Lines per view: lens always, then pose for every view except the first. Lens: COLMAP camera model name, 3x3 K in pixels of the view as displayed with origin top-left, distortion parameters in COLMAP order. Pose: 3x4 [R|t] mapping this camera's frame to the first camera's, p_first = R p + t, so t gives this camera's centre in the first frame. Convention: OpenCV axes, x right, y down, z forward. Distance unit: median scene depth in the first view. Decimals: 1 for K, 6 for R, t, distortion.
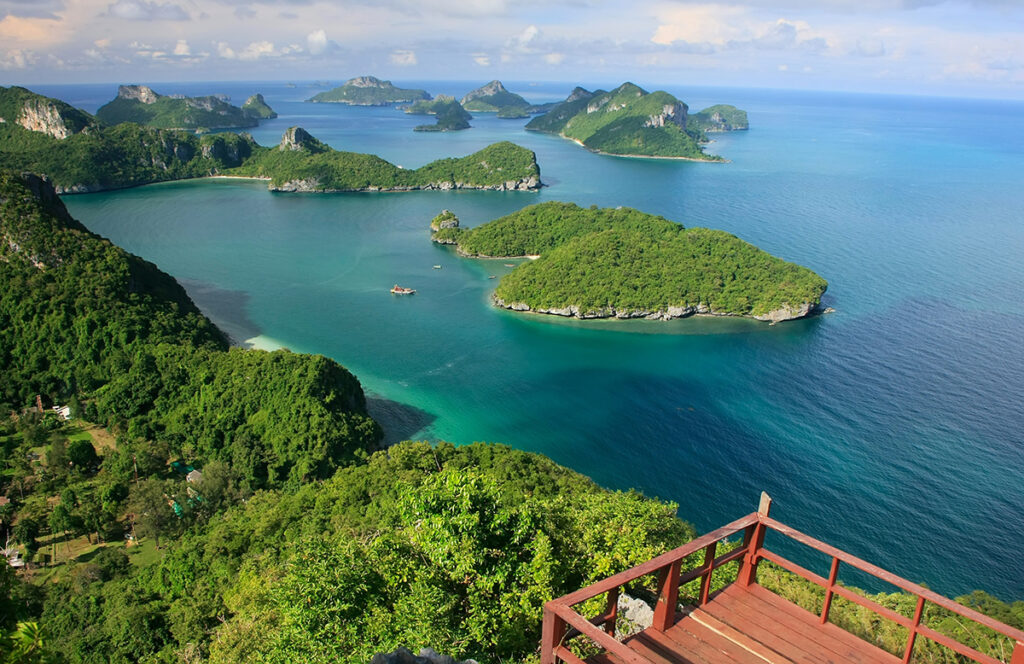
lens RADIAL K [[908.4, 0, 512.0], [0, 908.4, 332.0], [0, 0, 1]] dist [-0.120883, -0.000150]
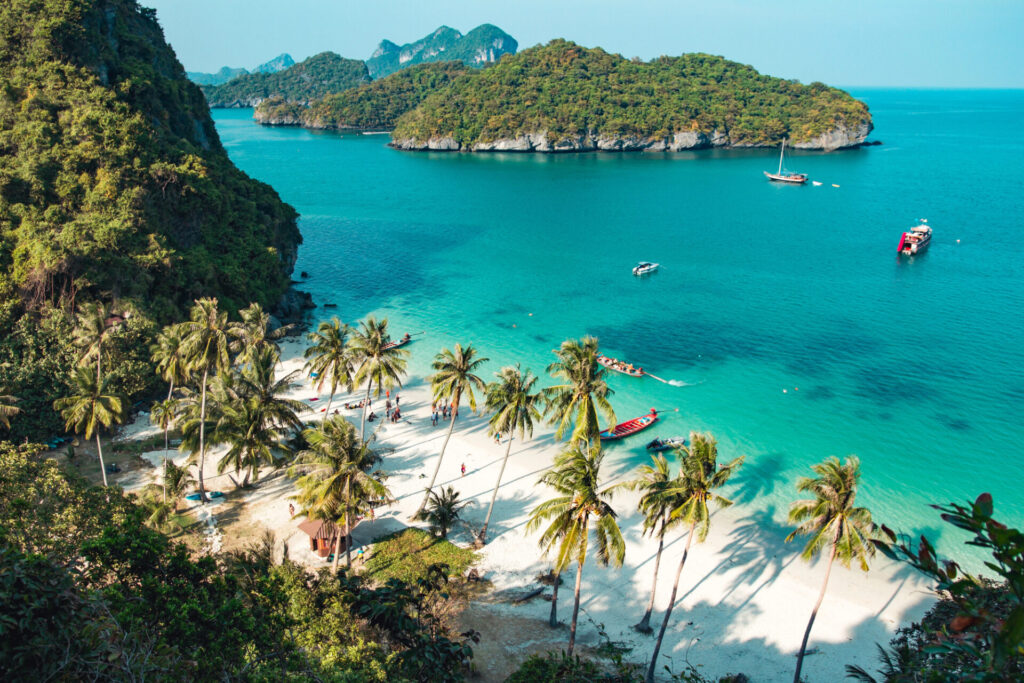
lens RADIAL K [[896.8, 0, 512.0], [0, 896.8, 341.5], [0, 0, 1]] dist [-0.000990, 0.002775]
pose [[0.973706, -0.079779, 0.213380, -0.087201], [0.076716, 0.996797, 0.022609, 0.095487], [-0.214500, -0.005645, 0.976708, 0.396753]]
